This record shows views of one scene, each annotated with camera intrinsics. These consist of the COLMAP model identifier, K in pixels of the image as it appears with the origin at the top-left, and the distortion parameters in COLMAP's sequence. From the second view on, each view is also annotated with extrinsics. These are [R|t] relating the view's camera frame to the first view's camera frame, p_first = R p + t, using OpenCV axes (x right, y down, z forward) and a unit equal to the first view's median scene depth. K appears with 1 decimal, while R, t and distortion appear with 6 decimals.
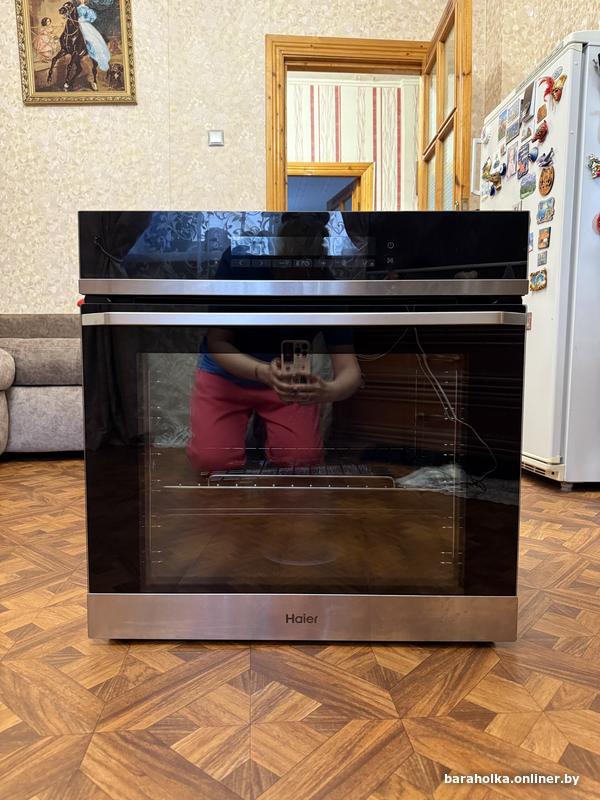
lens RADIAL K [[582.9, 0, 303.2], [0, 582.9, 400.3], [0, 0, 1]] dist [0.006430, -0.014699]
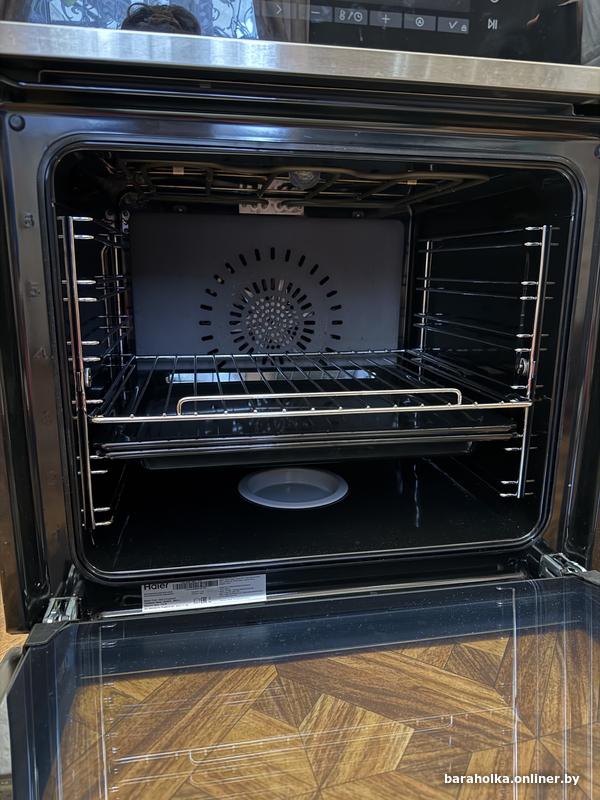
lens RADIAL K [[582.9, 0, 321.6], [0, 582.9, 394.9], [0, 0, 1]] dist [0.006430, -0.014699]
pose [[0.976826, -0.048307, 0.208513, -0.072646], [0.015033, 0.987277, 0.158298, 0.017583], [-0.213507, -0.151495, 0.965124, 0.173396]]
